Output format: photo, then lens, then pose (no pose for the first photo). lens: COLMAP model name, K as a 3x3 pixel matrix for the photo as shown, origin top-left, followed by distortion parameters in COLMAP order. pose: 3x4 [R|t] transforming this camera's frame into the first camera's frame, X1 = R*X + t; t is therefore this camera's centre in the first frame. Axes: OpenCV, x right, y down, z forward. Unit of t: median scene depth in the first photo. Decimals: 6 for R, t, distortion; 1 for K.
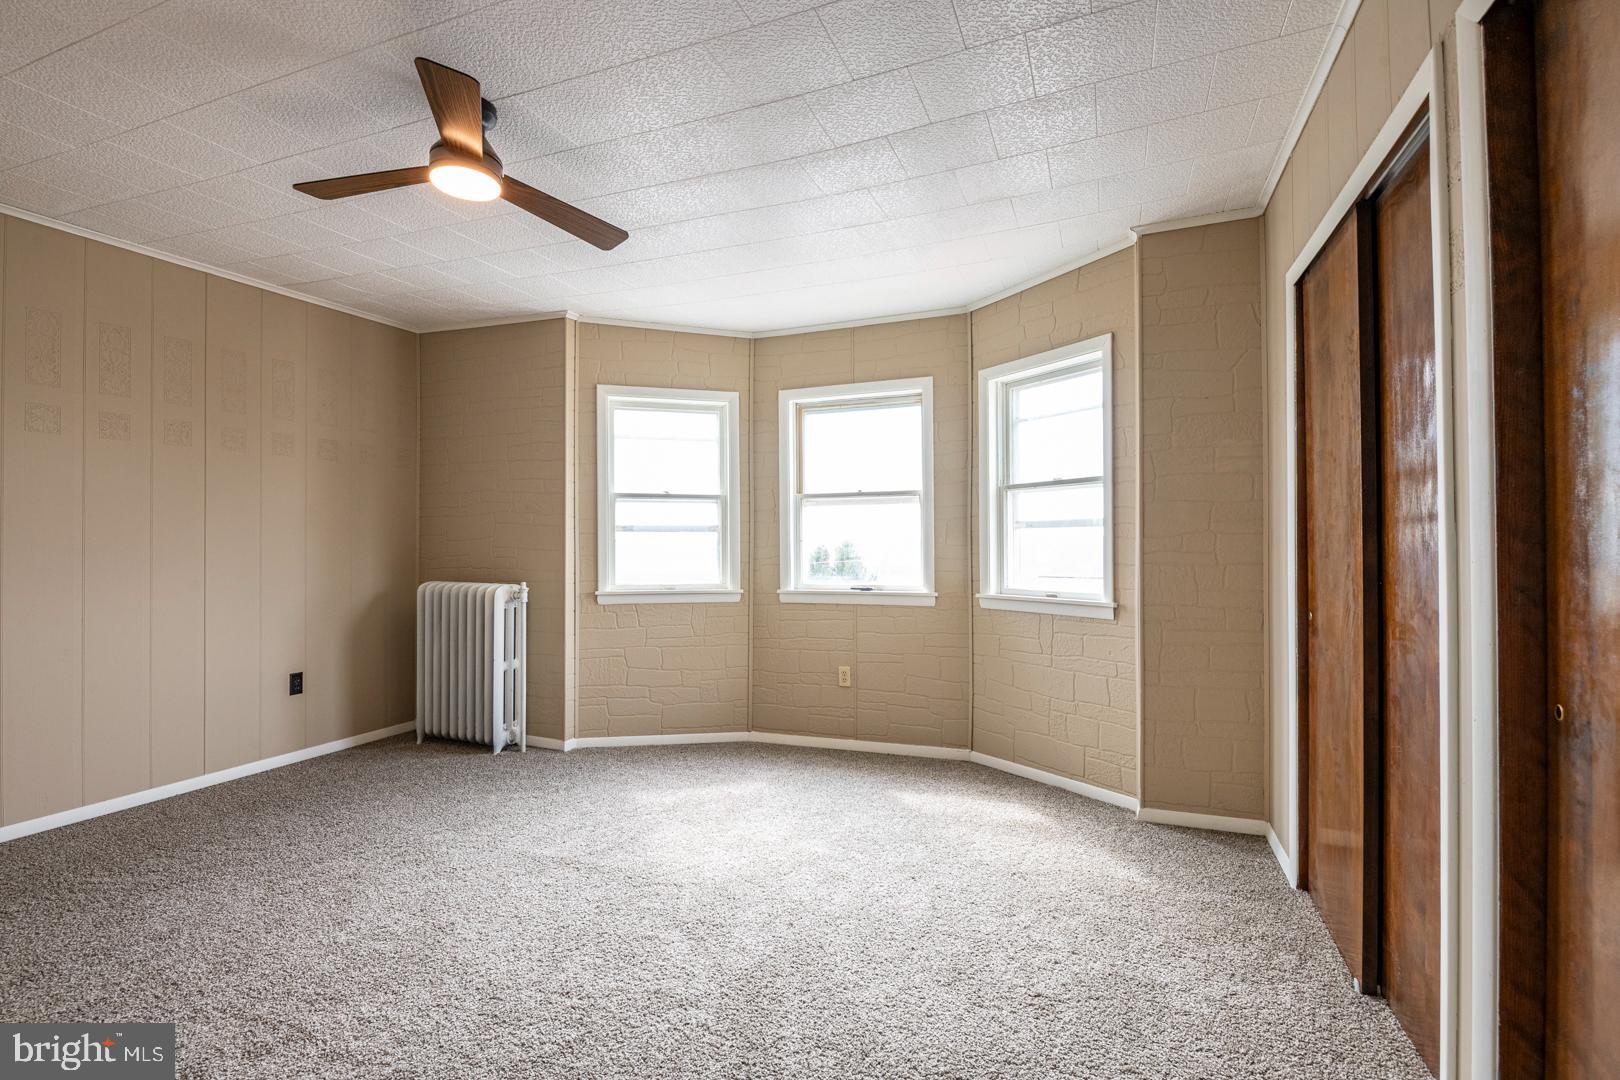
lens RADIAL K [[797.7, 0, 810.4], [0, 797.7, 531.3], [0, 0, 1]] dist [-0.005191, -0.005592]
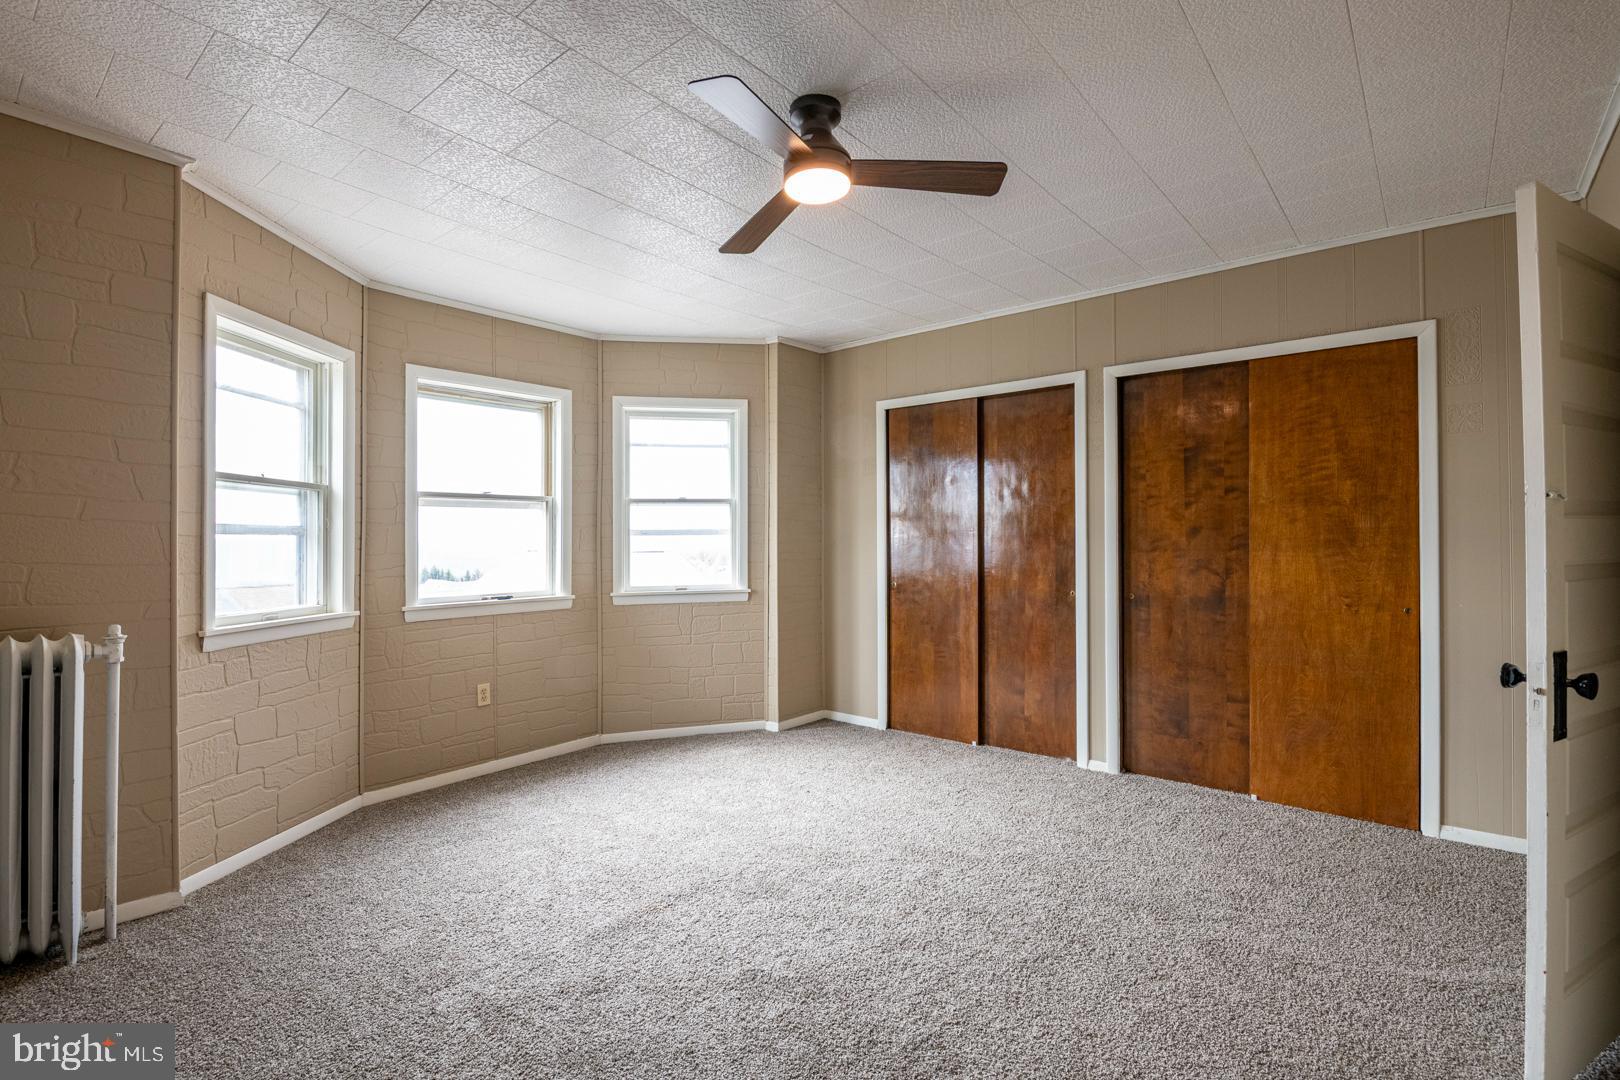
lens RADIAL K [[797.7, 0, 811.5], [0, 797.7, 542.3], [0, 0, 1]] dist [-0.005191, -0.005592]
pose [[0.264266, 0.001992, 0.964448, -0.817114], [-0.006581, 0.999978, -0.000262, 0.005197], [-0.964427, -0.006277, 0.264274, 0.436687]]
